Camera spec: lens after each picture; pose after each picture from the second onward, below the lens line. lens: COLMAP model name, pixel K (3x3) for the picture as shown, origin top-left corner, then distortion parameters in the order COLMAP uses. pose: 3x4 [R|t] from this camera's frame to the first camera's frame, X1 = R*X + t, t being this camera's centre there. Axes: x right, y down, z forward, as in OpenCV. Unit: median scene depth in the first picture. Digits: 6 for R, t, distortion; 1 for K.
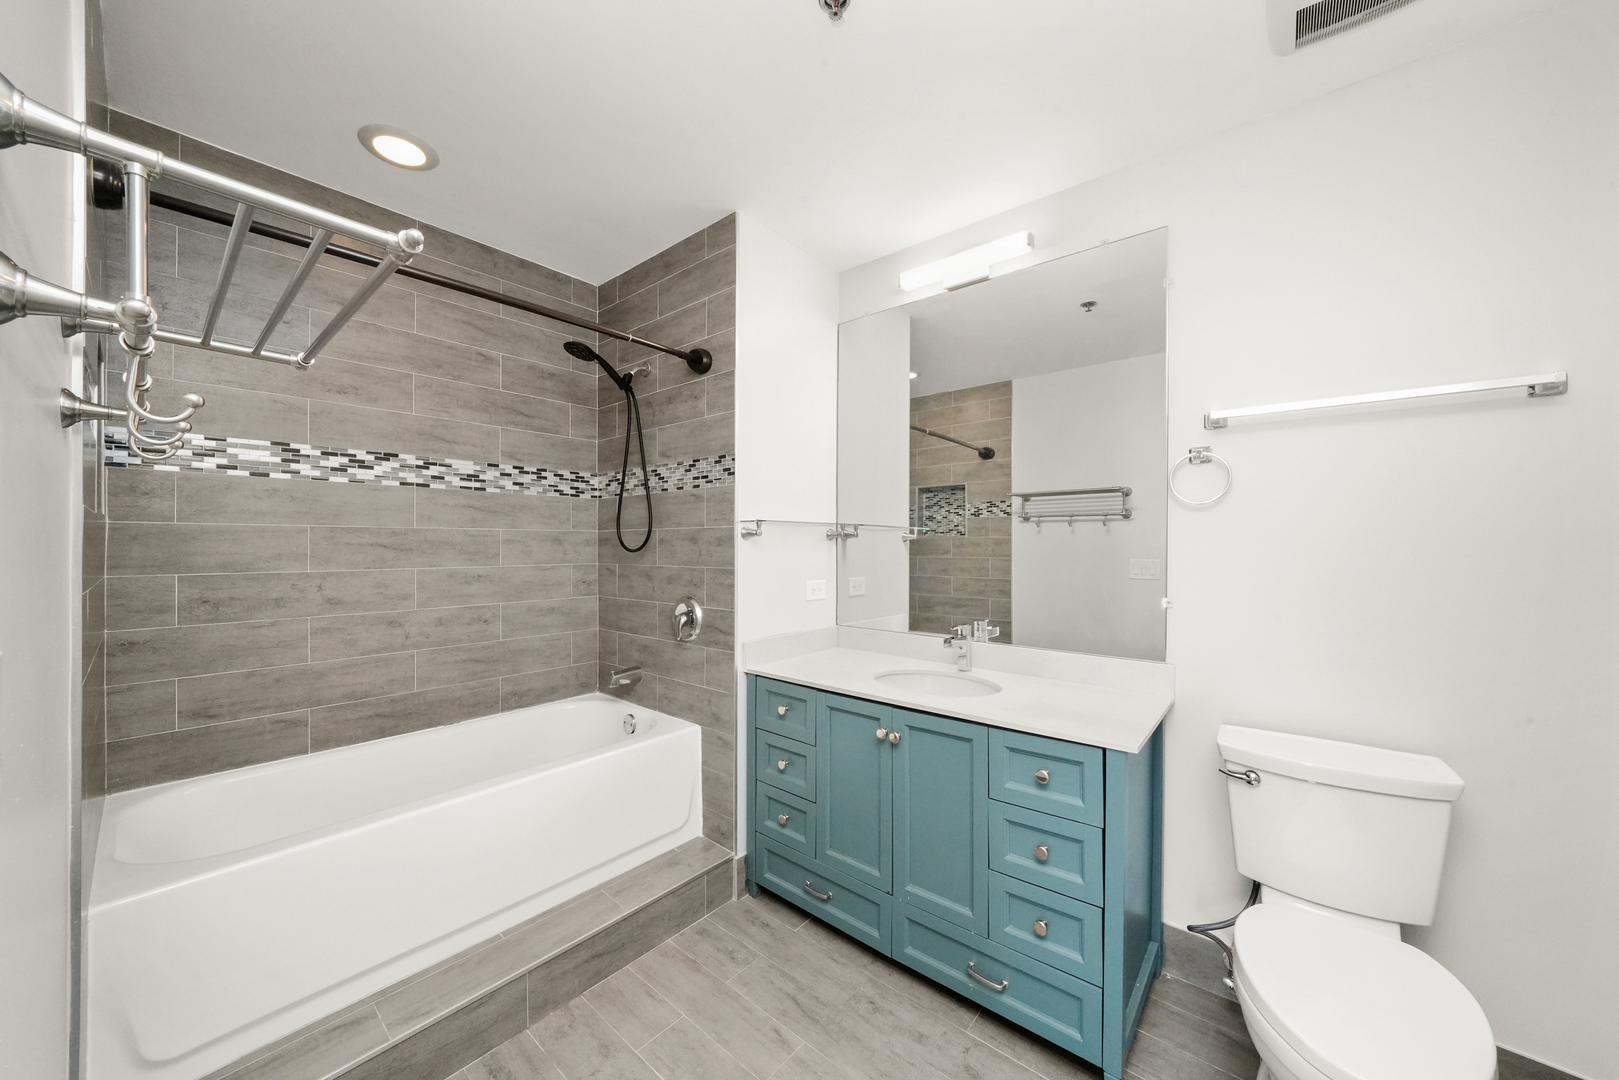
lens RADIAL K [[566.6, 0, 809.5], [0, 566.6, 540.0], [0, 0, 1]] dist [-0.009444, -0.000070]
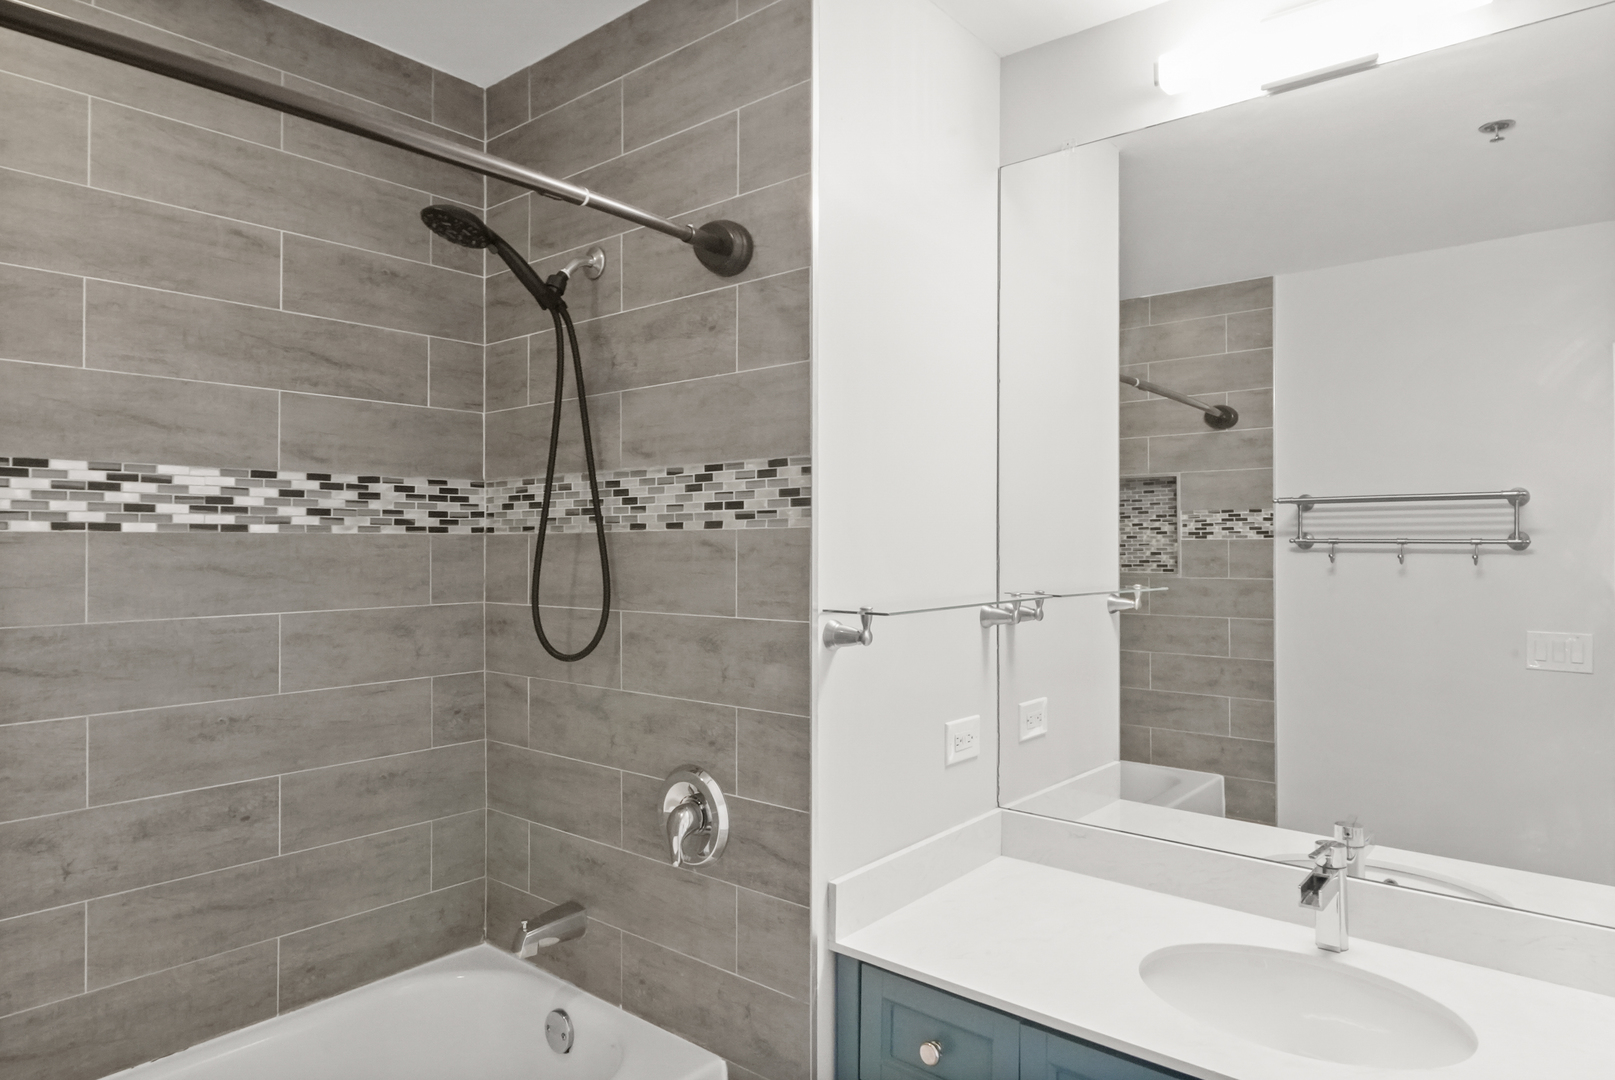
lens RADIAL K [[962.9, 0, 810.4], [0, 962.9, 526.1], [0, 0, 1]] dist [-0.006529, -0.001267]
pose [[0.999996, -0.002334, 0.001746, -0.116622], [0.002353, 0.999936, -0.011061, -0.079299], [-0.001720, 0.011065, 0.999937, 0.217356]]
